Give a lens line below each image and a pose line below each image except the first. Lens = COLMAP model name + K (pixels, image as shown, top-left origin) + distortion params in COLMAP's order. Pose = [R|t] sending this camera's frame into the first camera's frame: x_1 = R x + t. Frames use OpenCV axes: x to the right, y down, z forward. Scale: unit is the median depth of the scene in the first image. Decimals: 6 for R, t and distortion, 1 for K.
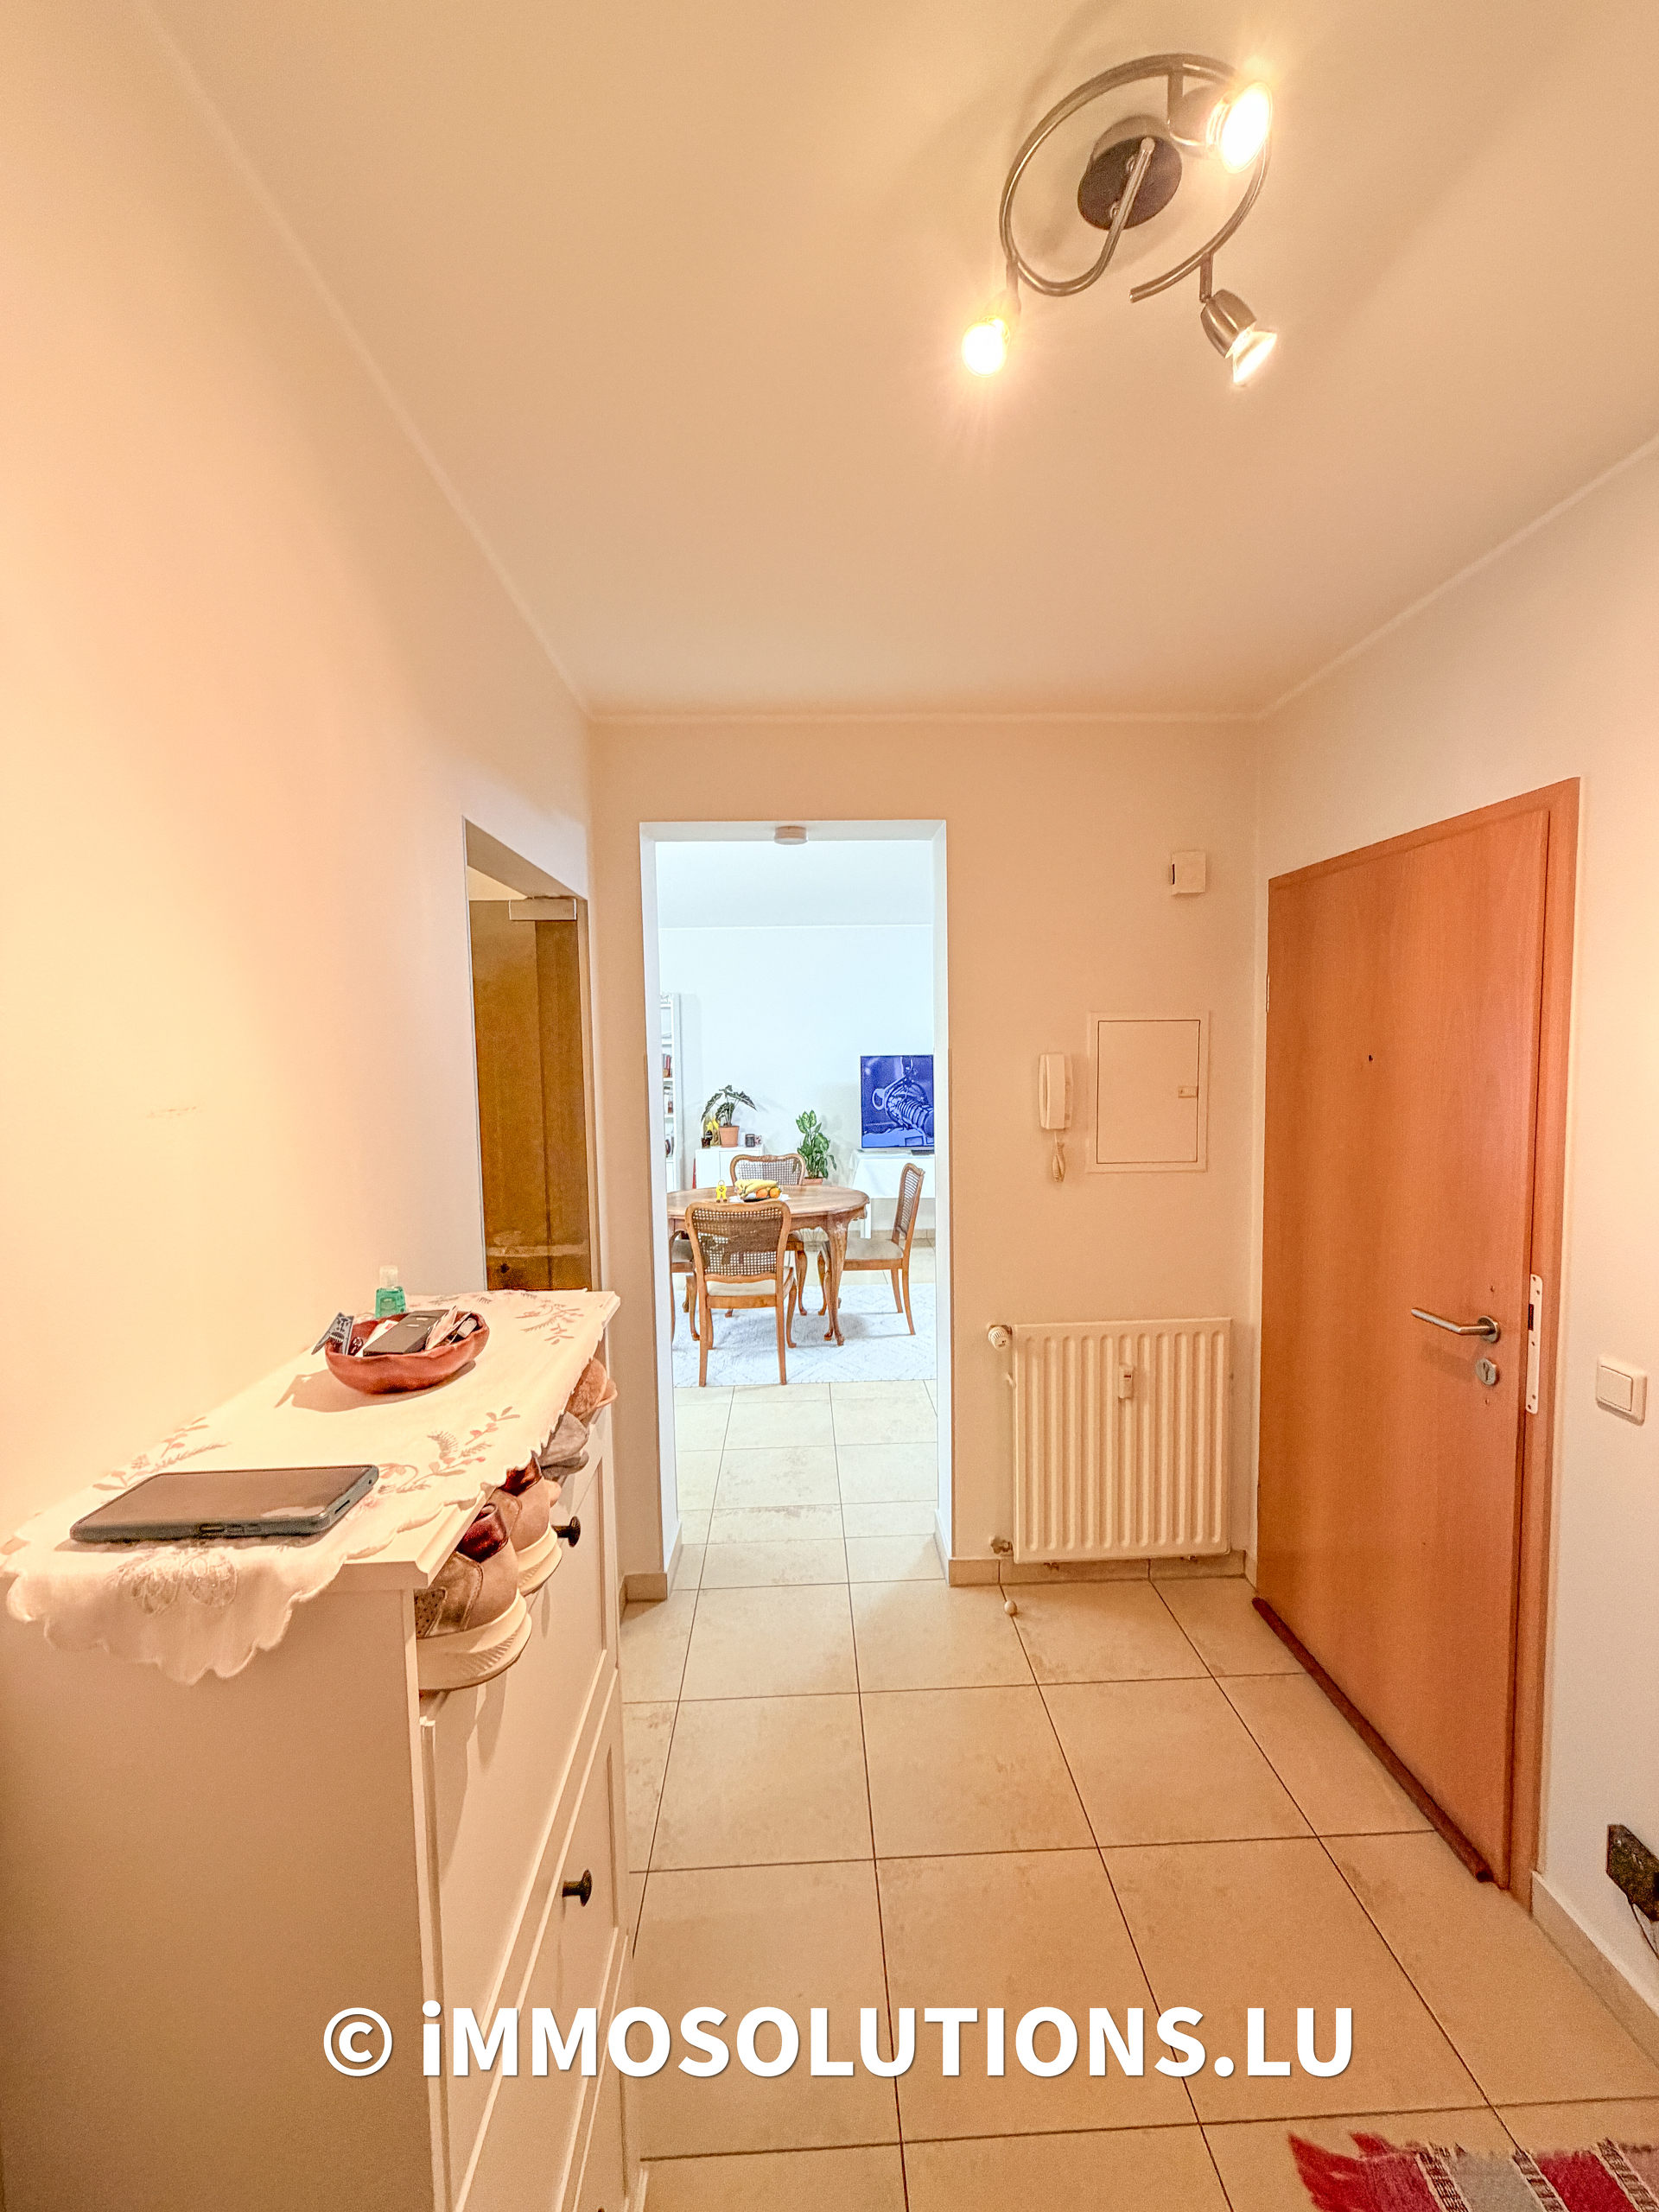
lens RADIAL K [[882.3, 0, 830.6], [0, 882.3, 1096.3], [0, 0, 1]] dist [-0.005233, 0.000645]
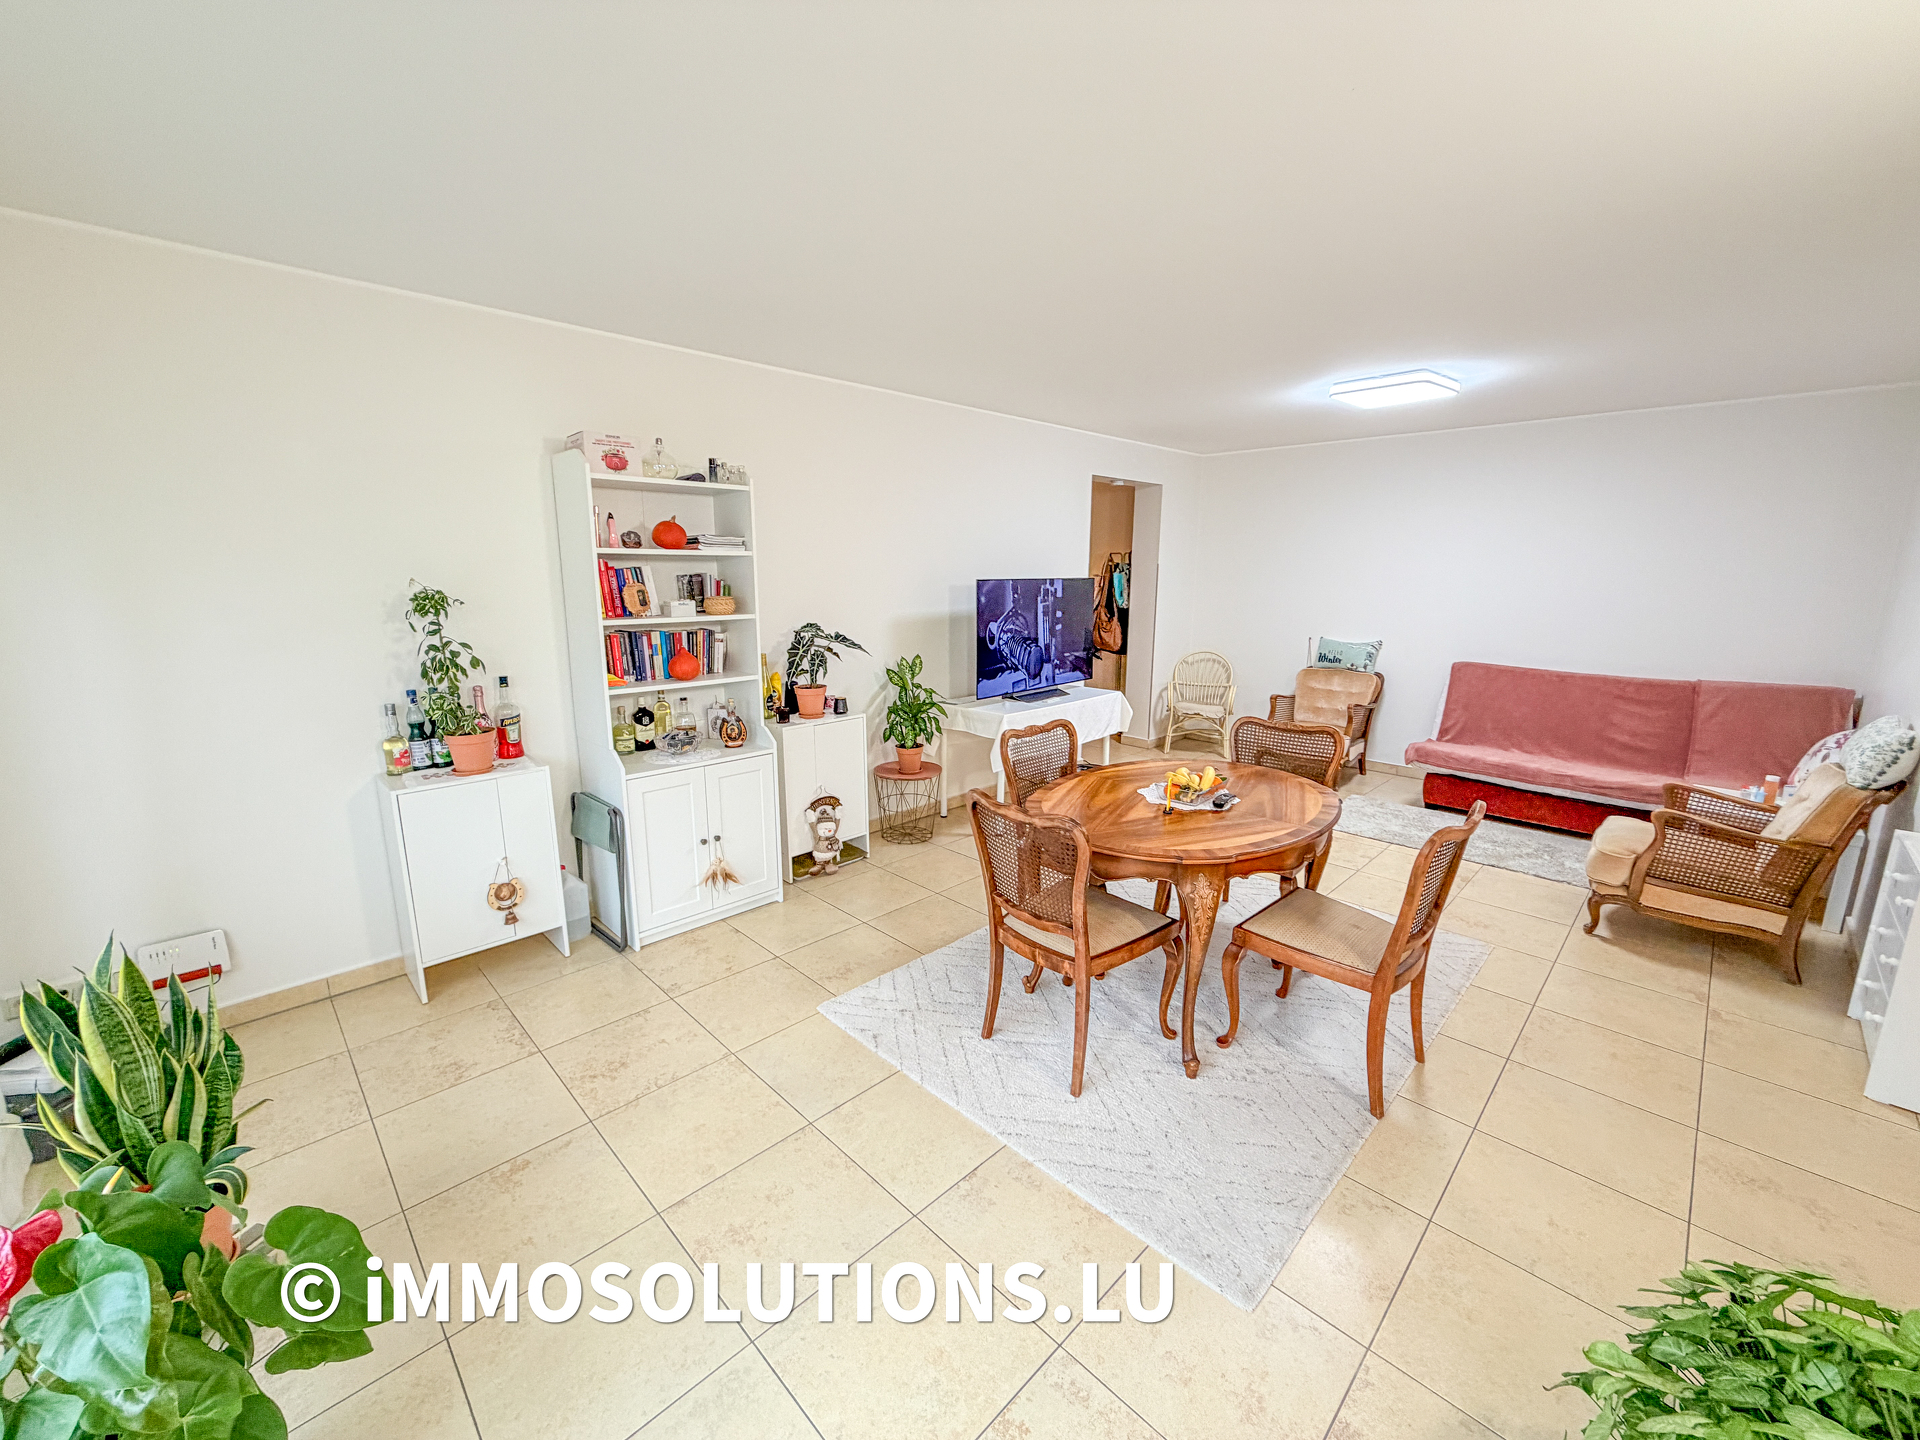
lens RADIAL K [[765.8, 0, 957.7], [0, 765.8, 717.1], [0, 0, 1]] dist [-0.005233, 0.000645]
pose [[0.744918, -0.118541, 0.656540, -0.419578], [0.039473, 0.990195, 0.133998, -0.017283], [-0.665987, -0.073901, 0.742294, 0.512265]]
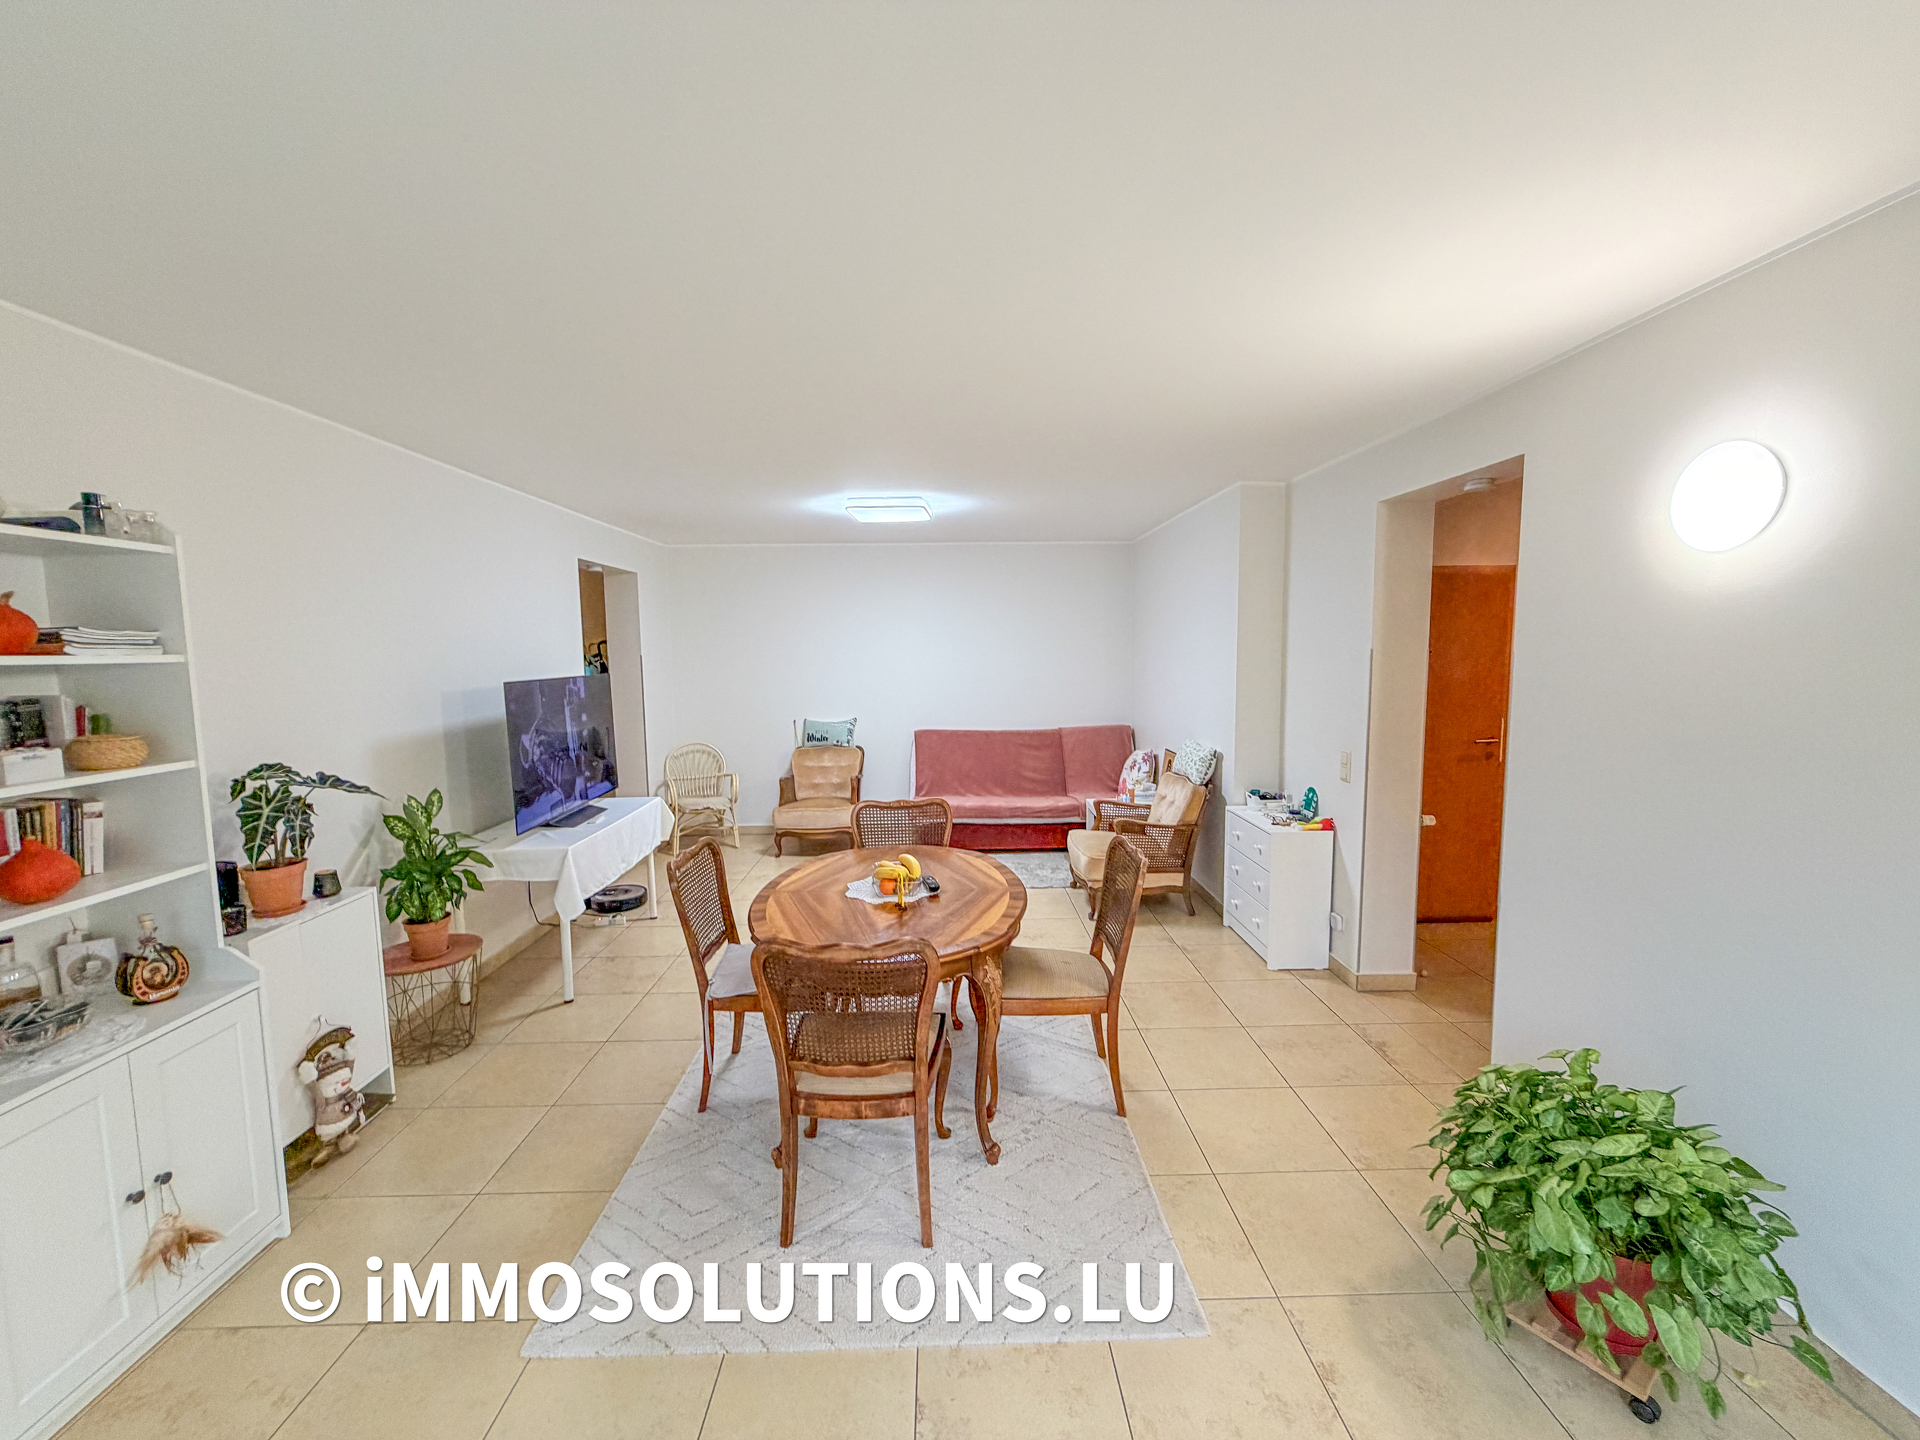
lens RADIAL K [[765.8, 0, 958.2], [0, 765.8, 718.6], [0, 0, 1]] dist [-0.005233, 0.000645]
pose [[0.026170, -0.084939, 0.996042, -0.464287], [0.086308, 0.992855, 0.082399, -0.037136], [-0.995925, 0.083810, 0.033314, 0.679602]]
